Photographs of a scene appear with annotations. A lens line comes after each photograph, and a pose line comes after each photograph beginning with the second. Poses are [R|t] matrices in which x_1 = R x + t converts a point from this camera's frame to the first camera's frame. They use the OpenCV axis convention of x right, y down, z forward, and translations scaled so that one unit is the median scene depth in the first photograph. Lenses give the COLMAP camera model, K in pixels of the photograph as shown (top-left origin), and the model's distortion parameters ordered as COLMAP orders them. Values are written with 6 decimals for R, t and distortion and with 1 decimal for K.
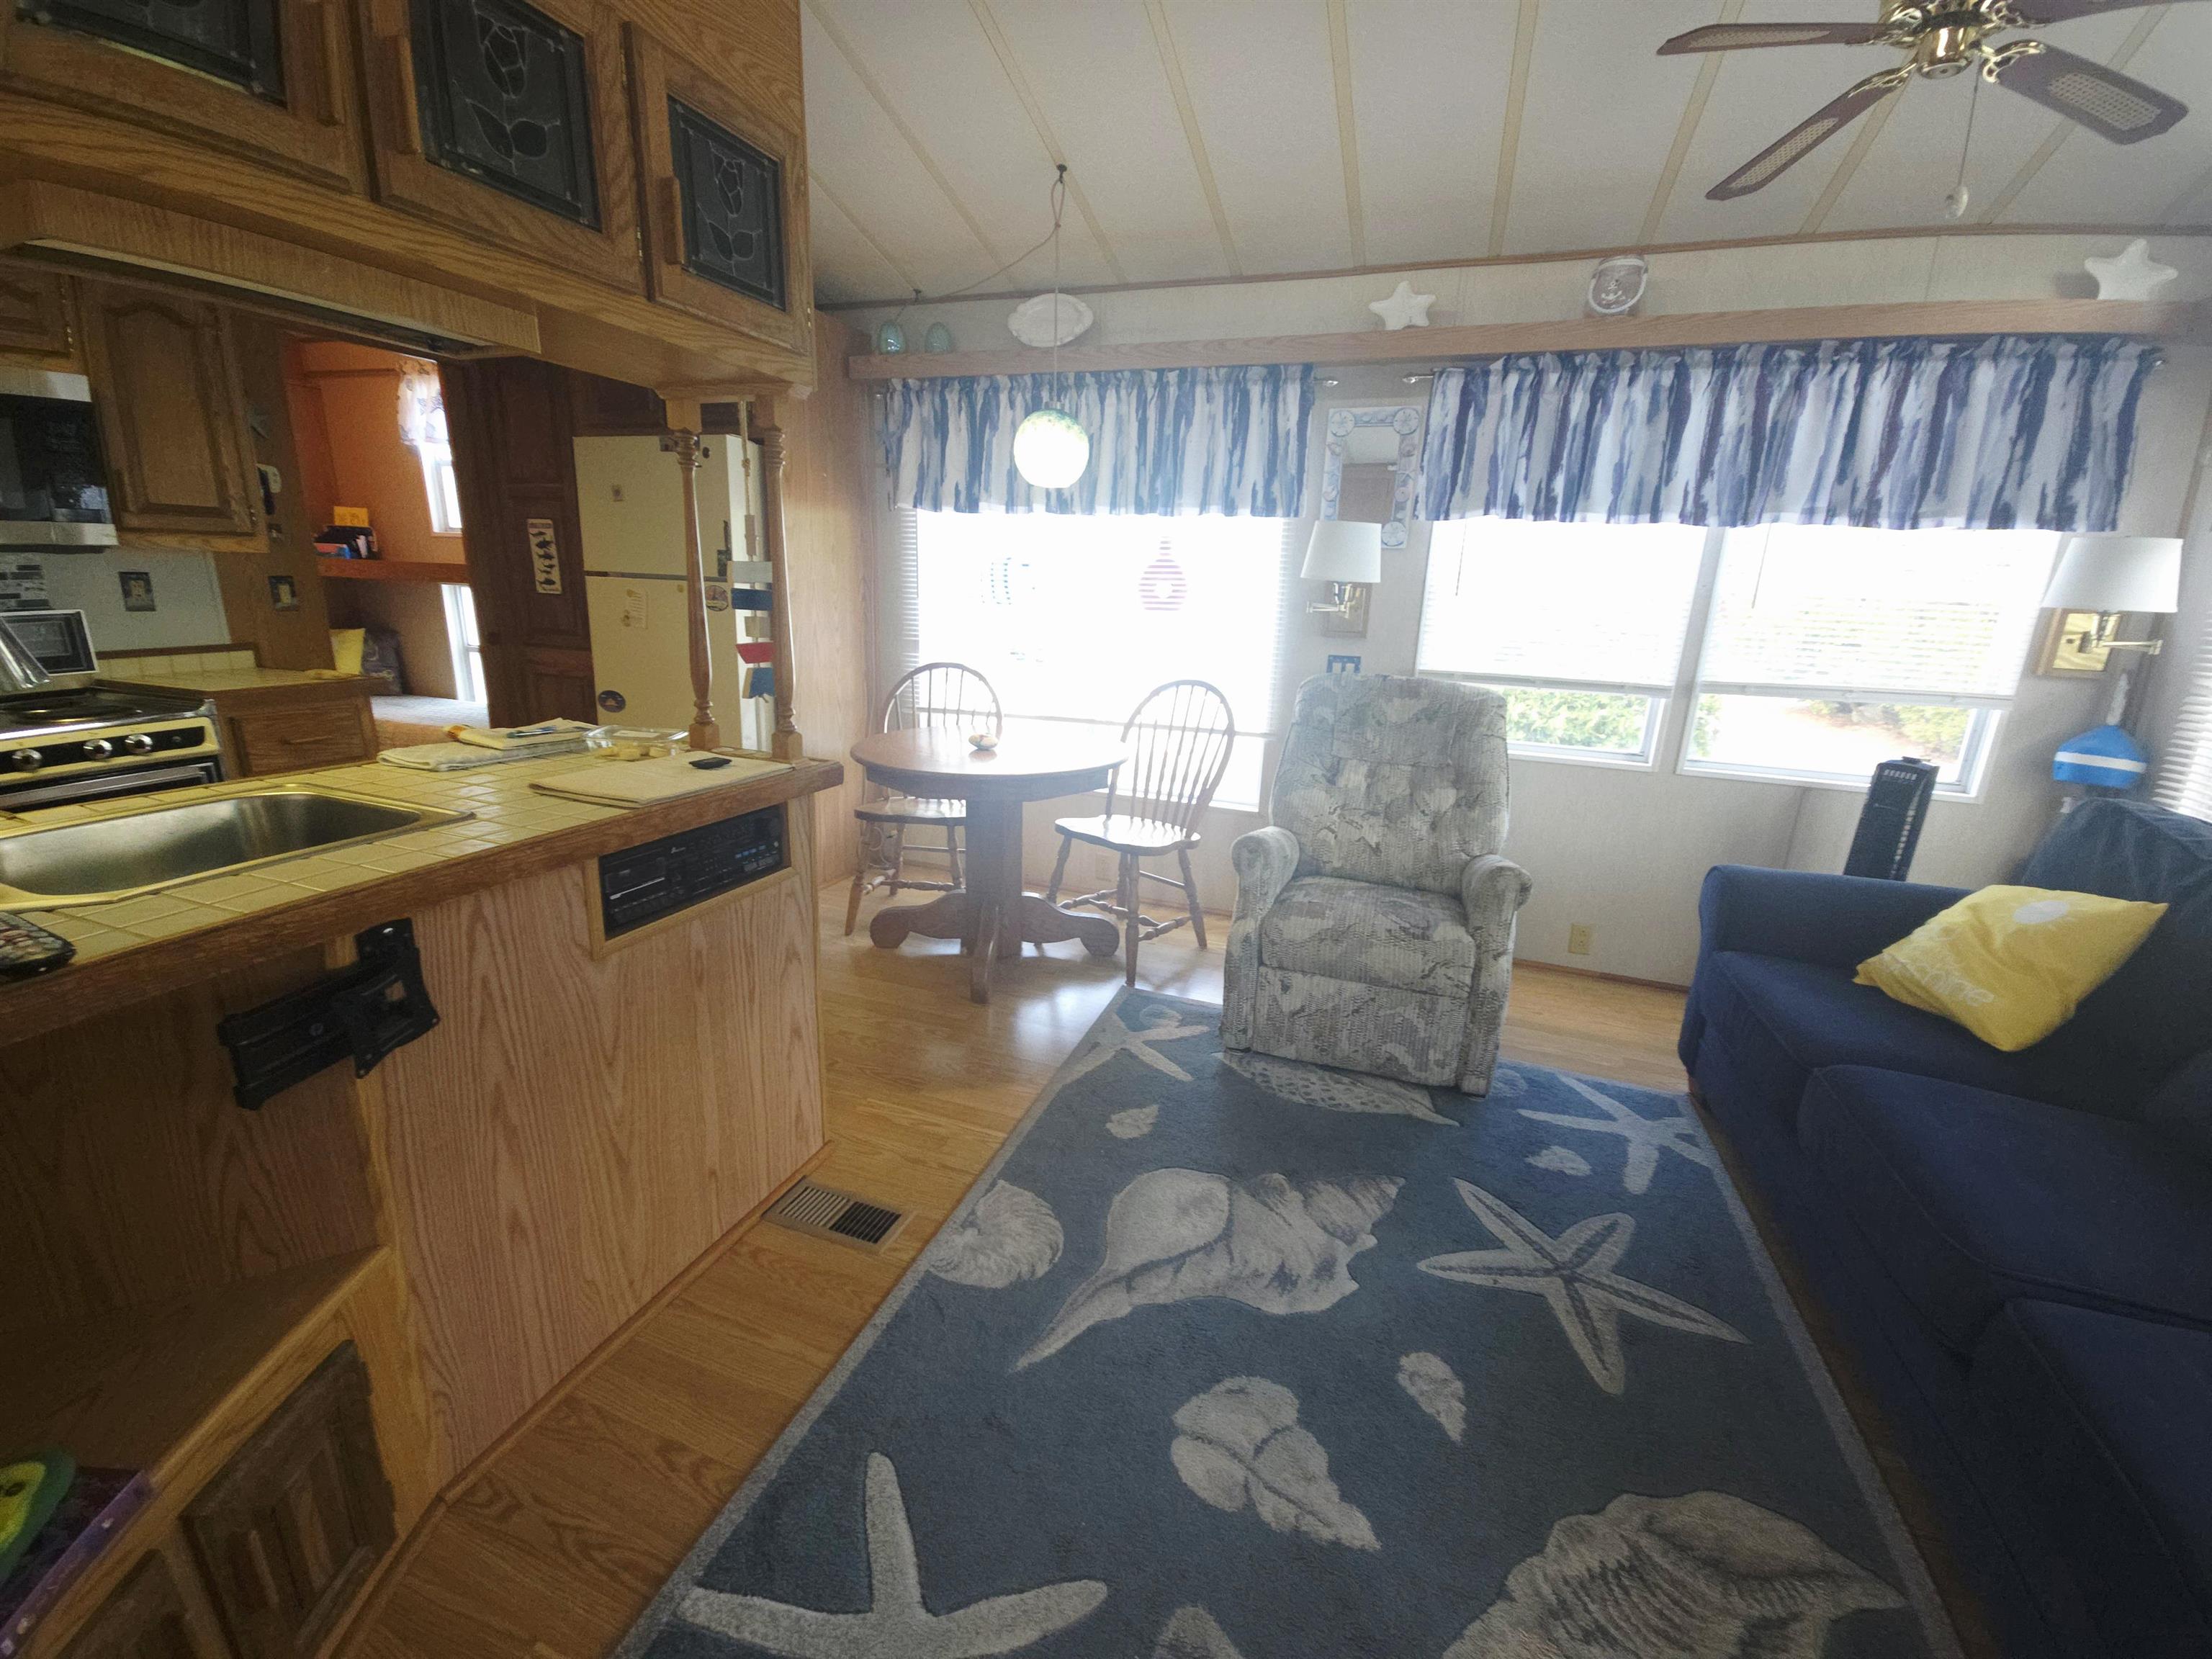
lens RADIAL K [[896.8, 0, 1102.8], [0, 896.8, 818.7], [0, 0, 1]] dist [0.014716, -0.009090]
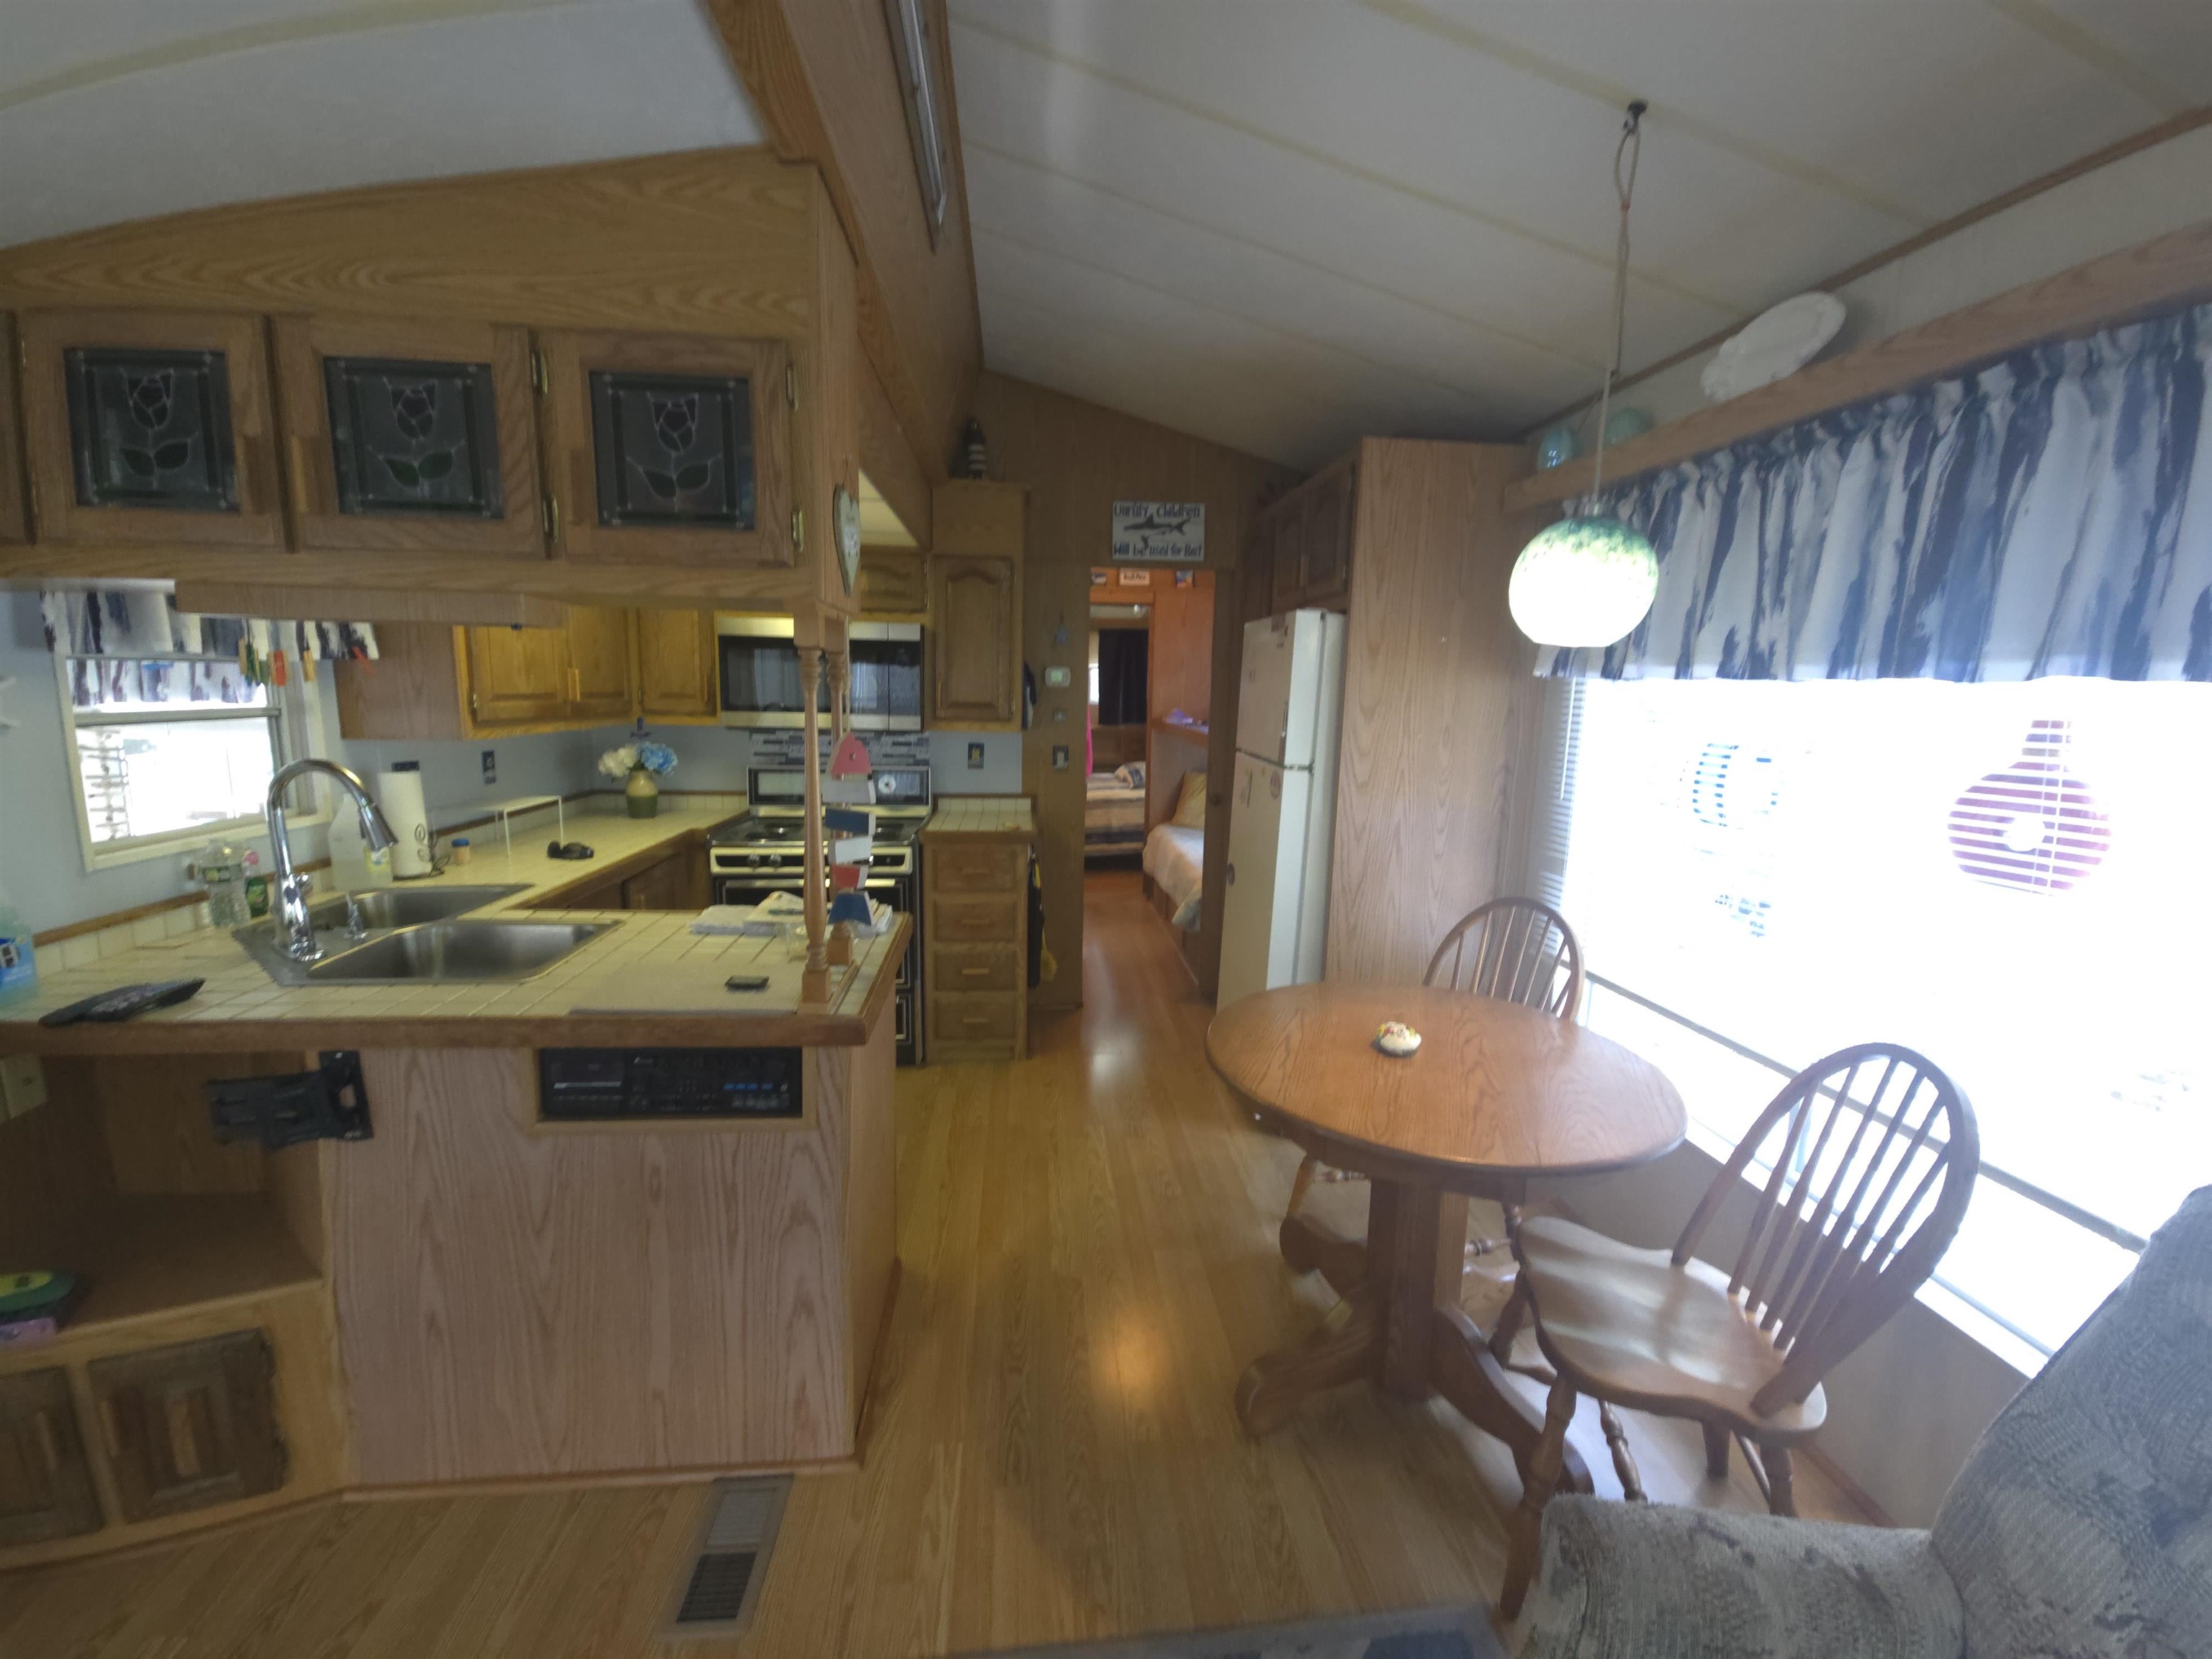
lens RADIAL K [[896.8, 0, 1102.8], [0, 896.8, 818.7], [0, 0, 1]] dist [0.014716, -0.009090]
pose [[0.430049, 0.109613, -0.896126, 0.370222], [-0.239474, 0.970895, 0.003836, -0.211374], [0.870465, 0.212949, 0.443782, 0.555696]]
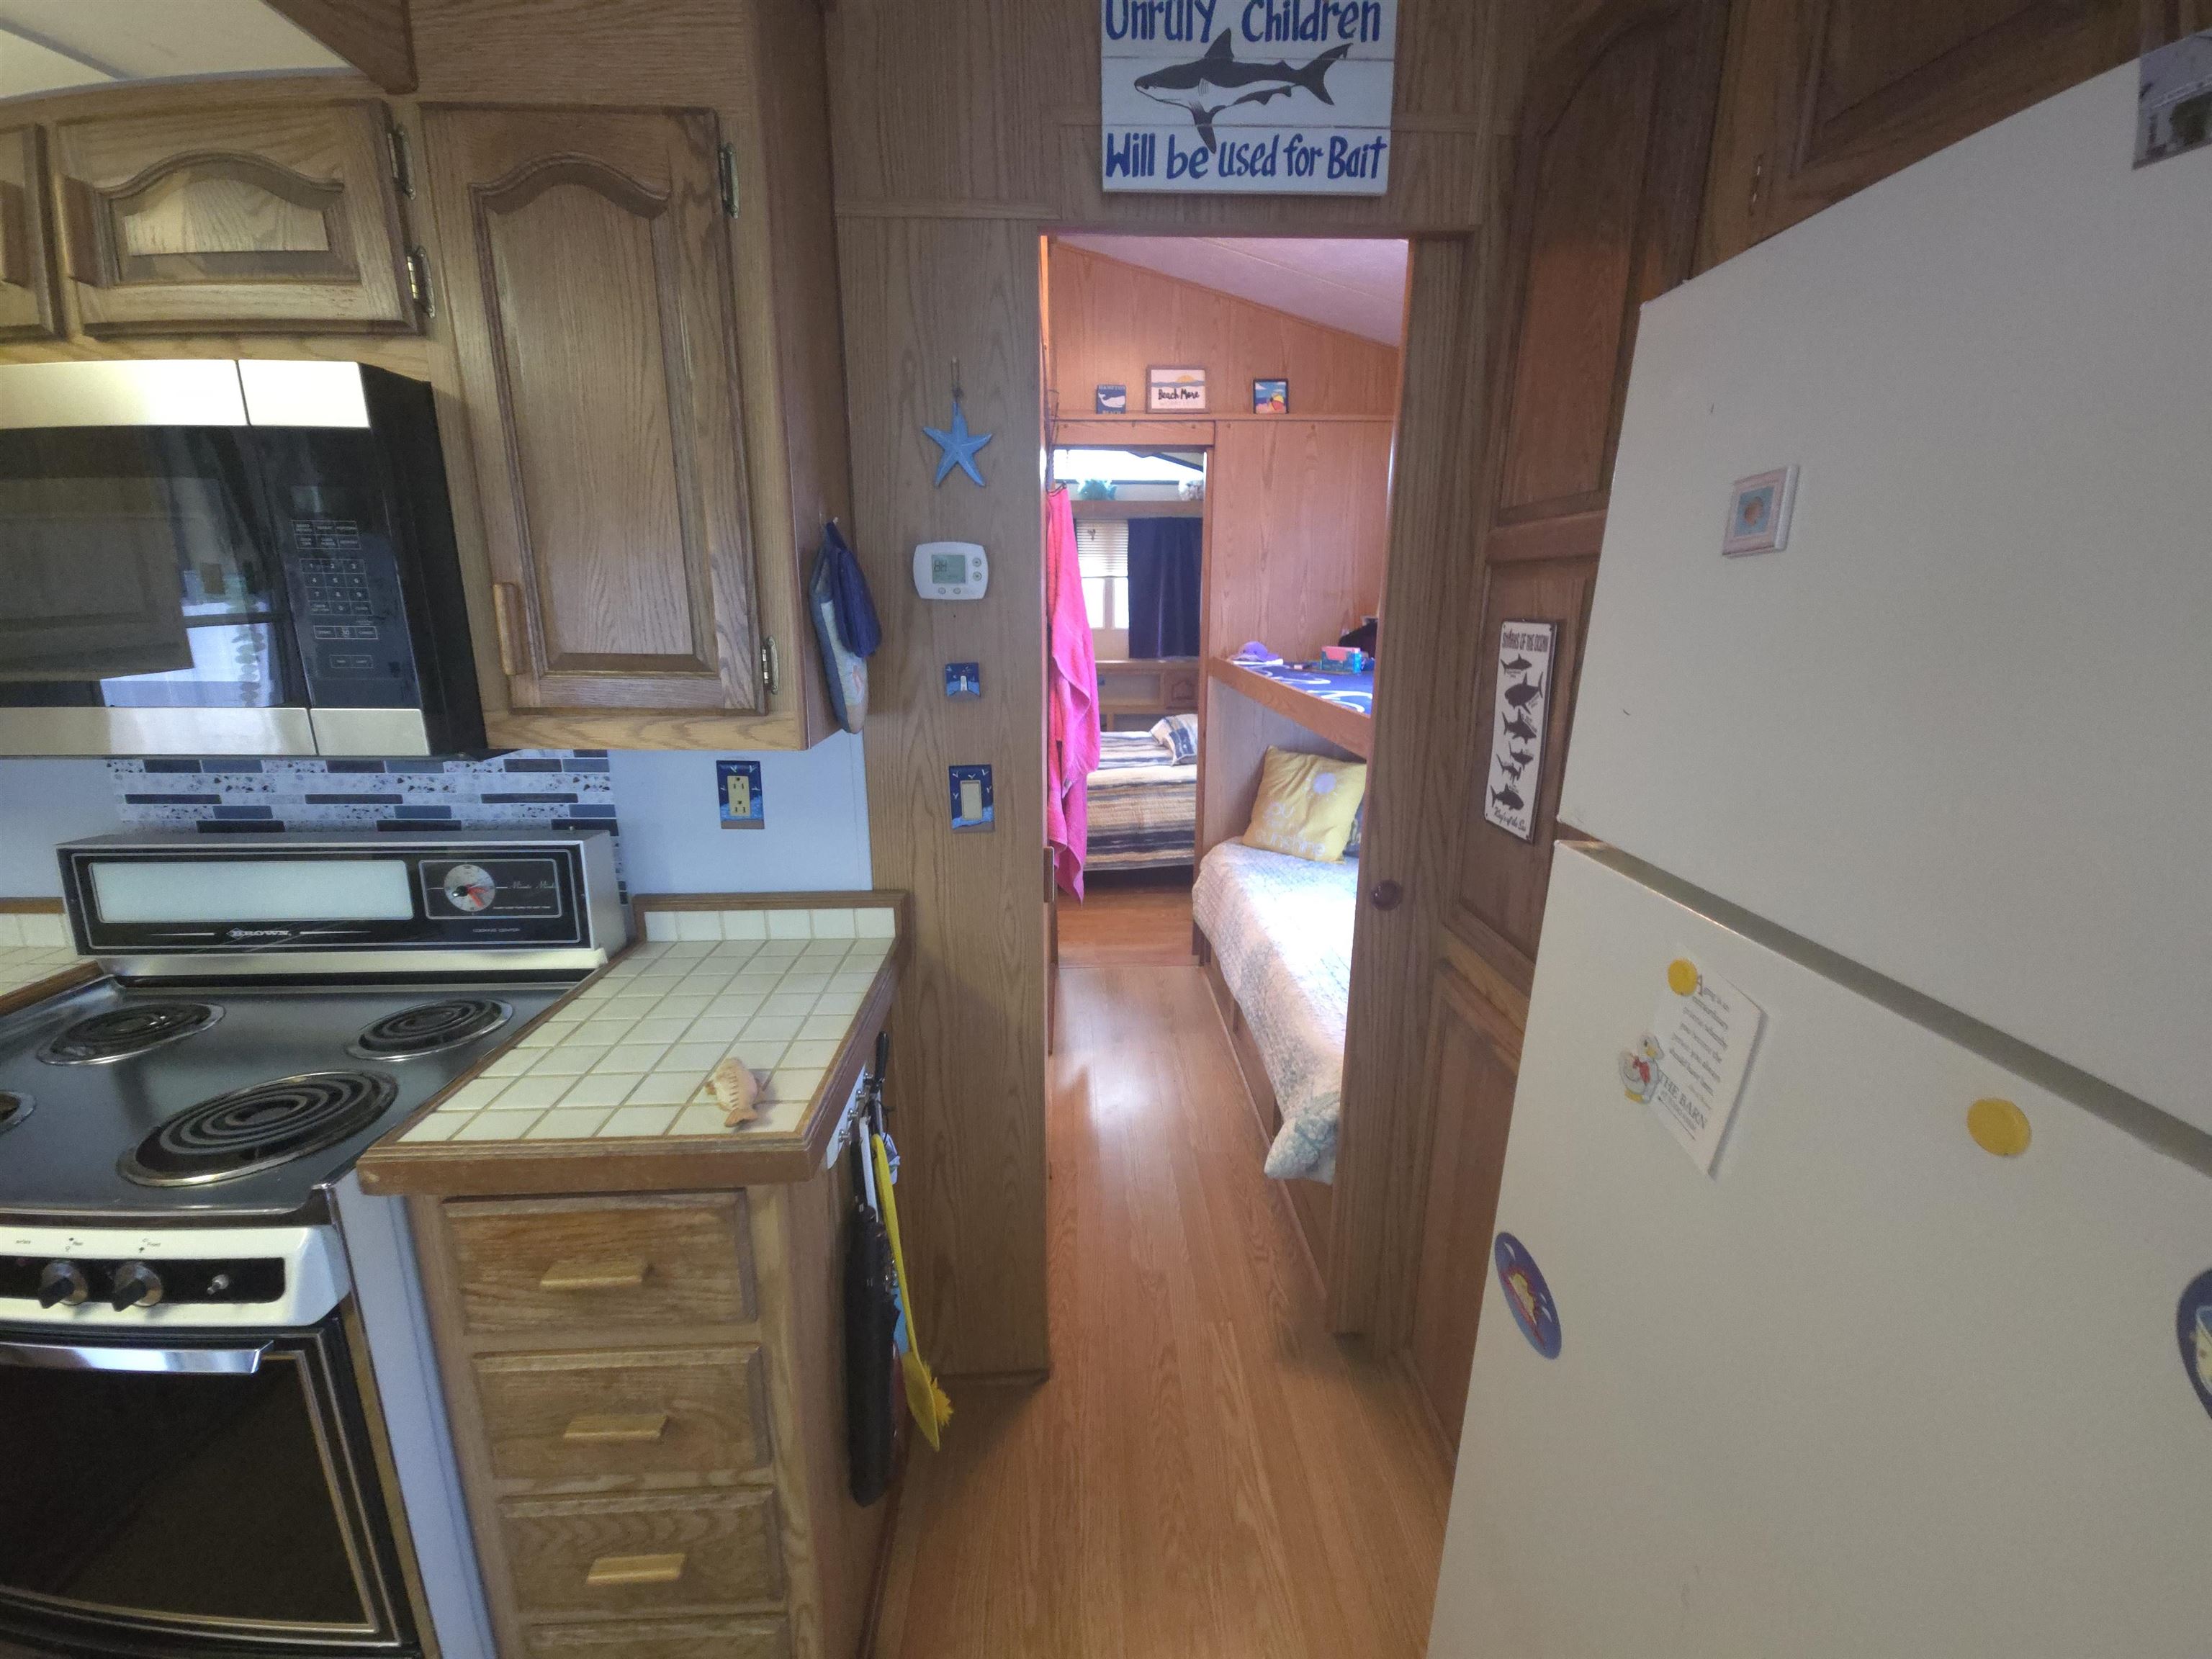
lens RADIAL K [[896.8, 0, 1102.8], [0, 896.8, 818.7], [0, 0, 1]] dist [0.014716, -0.009090]
pose [[0.382048, 0.187746, -0.904870, -0.497086], [-0.231409, 0.967387, 0.103013, -0.352468], [0.894700, 0.170039, 0.413035, 0.992570]]
